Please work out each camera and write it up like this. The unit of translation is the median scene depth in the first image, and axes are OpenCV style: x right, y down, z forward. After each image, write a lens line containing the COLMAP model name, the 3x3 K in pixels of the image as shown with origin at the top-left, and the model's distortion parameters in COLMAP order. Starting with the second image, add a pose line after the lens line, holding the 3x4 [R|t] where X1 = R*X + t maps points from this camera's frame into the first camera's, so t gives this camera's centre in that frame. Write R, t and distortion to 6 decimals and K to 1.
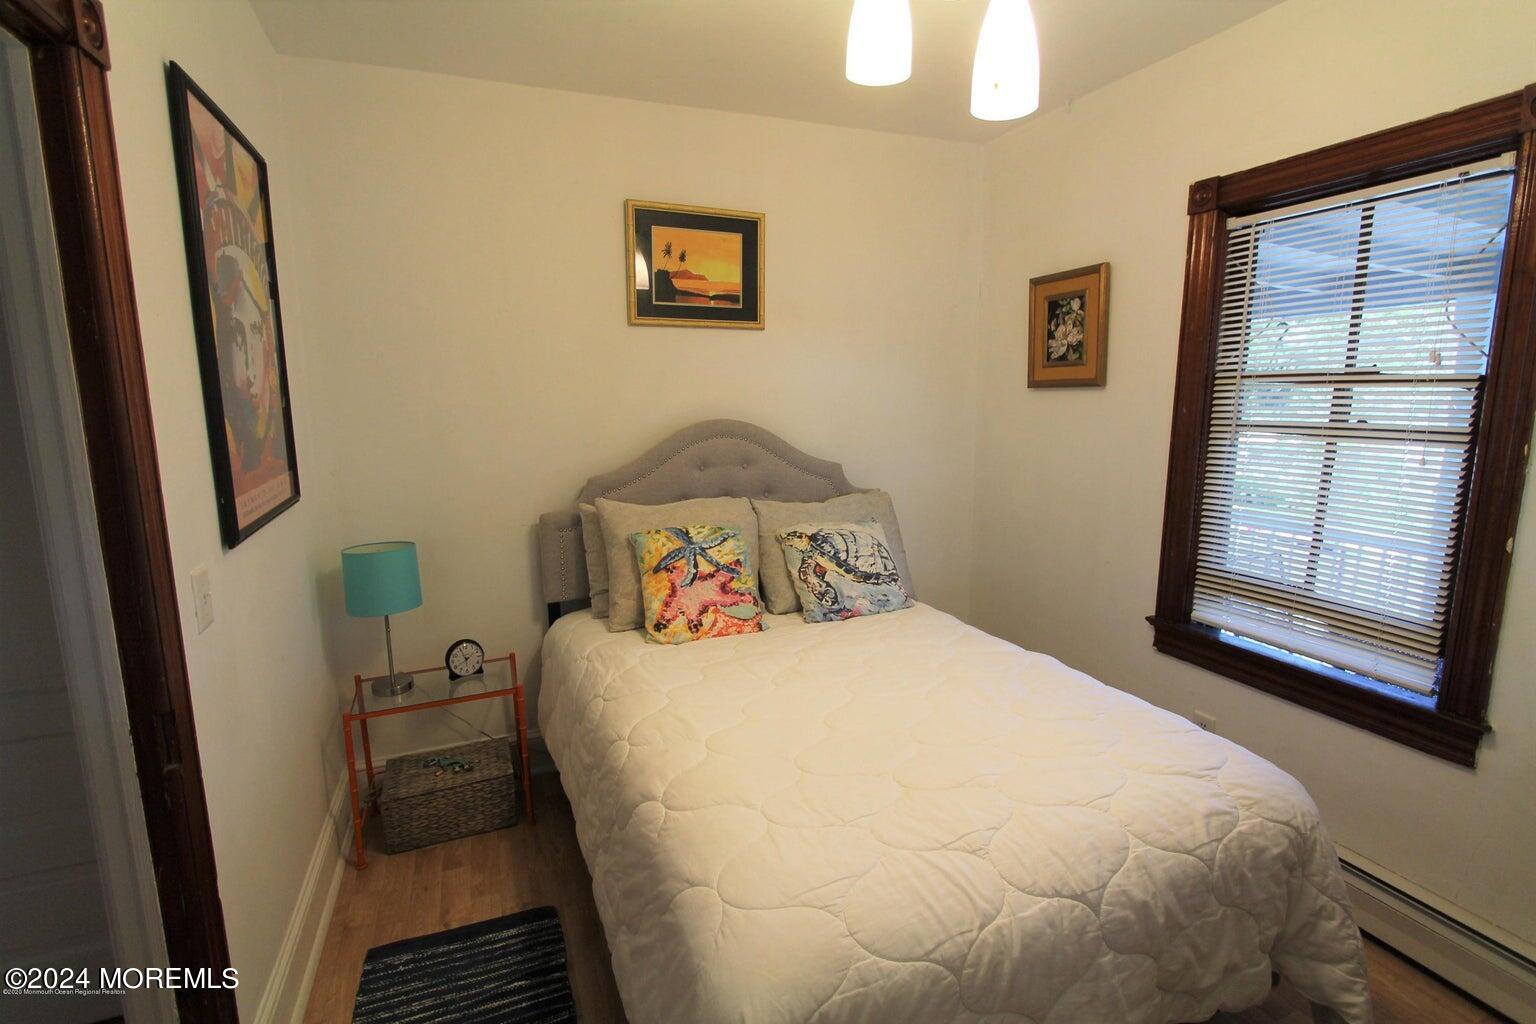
lens RADIAL K [[731.8, 0, 770.8], [0, 731.8, 511.9], [0, 0, 1]] dist [-0.005586, 0.000591]
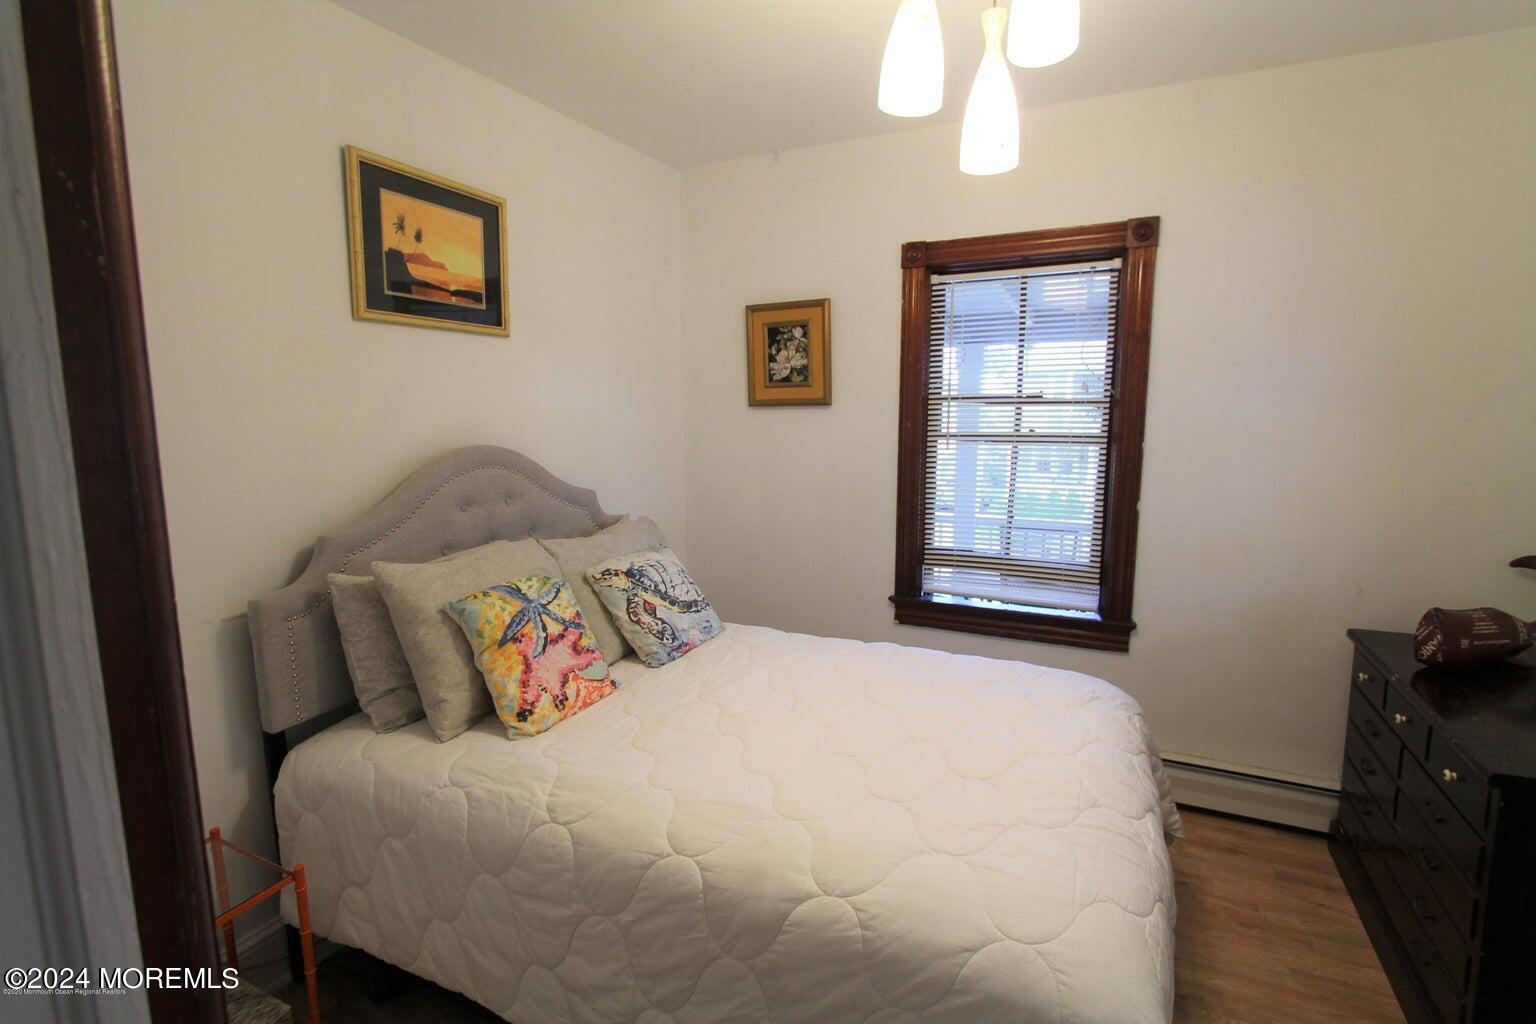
lens RADIAL K [[731.8, 0, 765.5], [0, 731.8, 510.9], [0, 0, 1]] dist [-0.005586, 0.000591]
pose [[0.745359, -0.092879, 0.660161, -0.420090], [0.109219, 0.993880, 0.016516, -0.038824], [-0.657656, 0.059792, 0.750942, 0.223166]]
